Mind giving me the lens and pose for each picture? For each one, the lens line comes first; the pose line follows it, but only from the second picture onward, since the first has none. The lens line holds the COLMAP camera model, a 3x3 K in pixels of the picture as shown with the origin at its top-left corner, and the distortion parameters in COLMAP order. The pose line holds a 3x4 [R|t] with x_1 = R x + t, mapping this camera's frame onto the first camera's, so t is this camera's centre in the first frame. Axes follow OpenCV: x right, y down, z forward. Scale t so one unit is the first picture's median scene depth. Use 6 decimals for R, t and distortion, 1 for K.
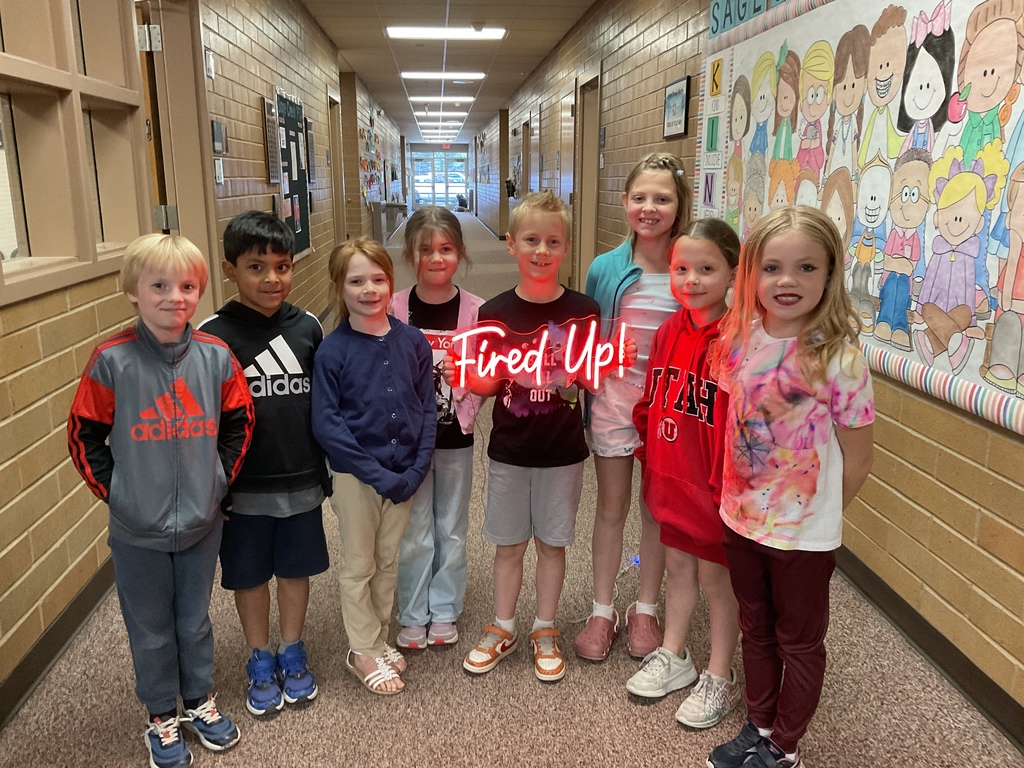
lens RADIAL K [[853.2, 0, 509.4], [0, 853.2, 390.8], [0, 0, 1]] dist [0.068688, -0.140705]
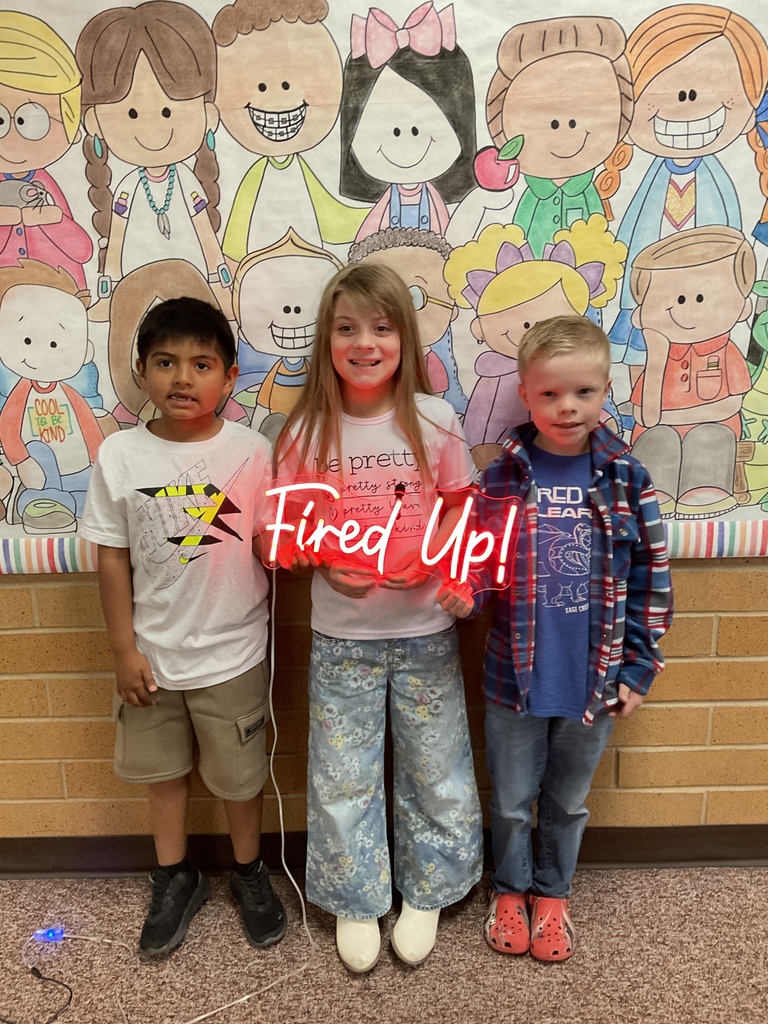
lens RADIAL K [[863.1, 0, 383.9], [0, 863.1, 507.9], [0, 0, 1]] dist [0.071232, -0.148403]
pose [[0.088809, -0.252809, 0.963432, -0.106221], [0.264138, 0.938601, 0.221945, -0.106467], [-0.960388, 0.234768, 0.150132, 0.443557]]
